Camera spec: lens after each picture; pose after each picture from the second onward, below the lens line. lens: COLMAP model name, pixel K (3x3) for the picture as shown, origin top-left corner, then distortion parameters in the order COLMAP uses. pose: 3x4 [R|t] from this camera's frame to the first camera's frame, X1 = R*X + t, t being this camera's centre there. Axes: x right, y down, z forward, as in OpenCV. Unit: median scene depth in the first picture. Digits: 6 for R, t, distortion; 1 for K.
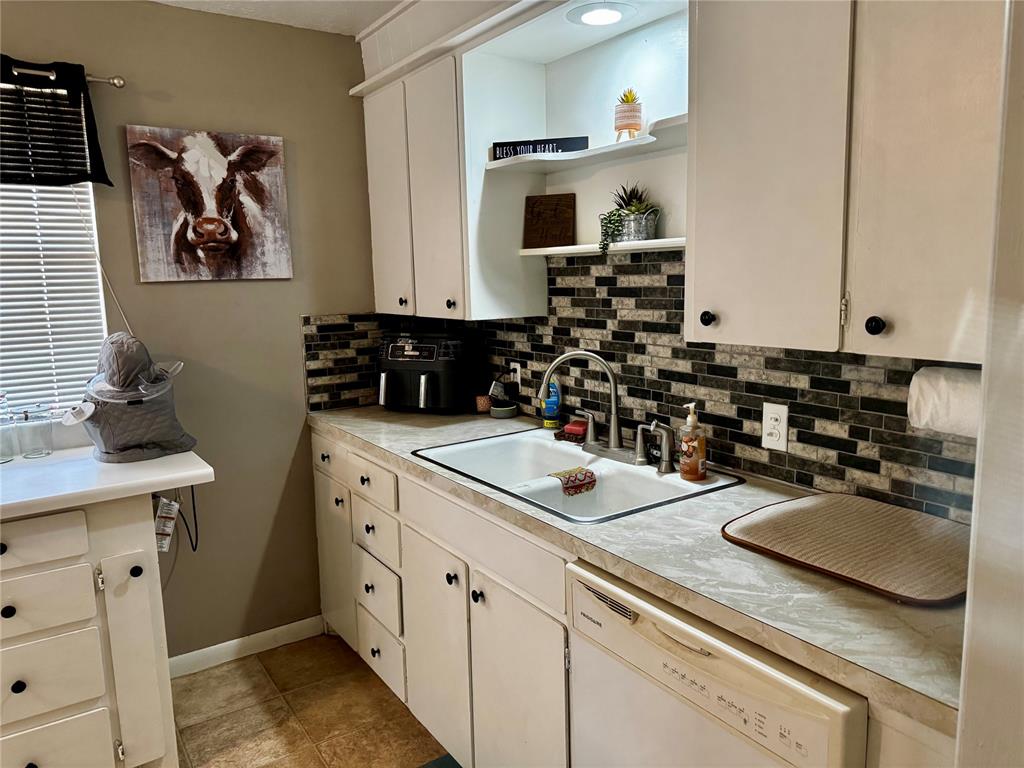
lens RADIAL K [[729.9, 0, 512.0], [0, 729.9, 376.8], [0, 0, 1]] dist [0.058097, -0.026147]
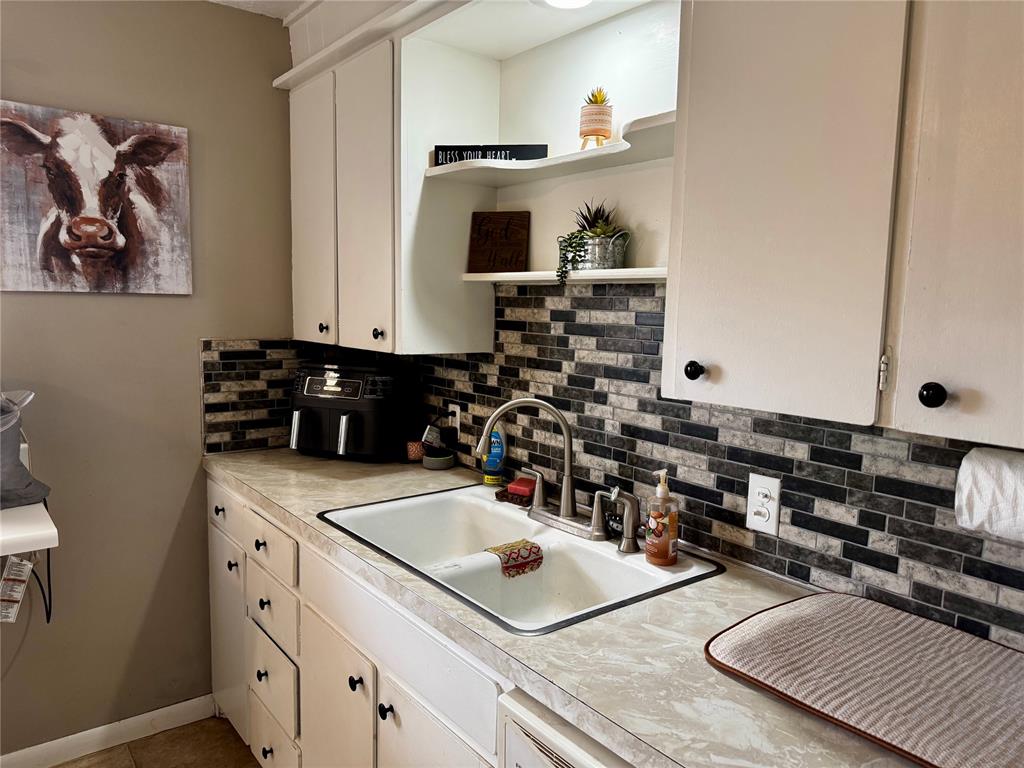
lens RADIAL K [[729.9, 0, 513.4], [0, 729.9, 378.6], [0, 0, 1]] dist [0.058097, -0.026147]
pose [[0.996858, 0.039612, 0.068595, 0.016988], [-0.036988, 0.998550, -0.039110, -0.023321], [-0.070045, 0.036450, 0.996878, 0.167587]]
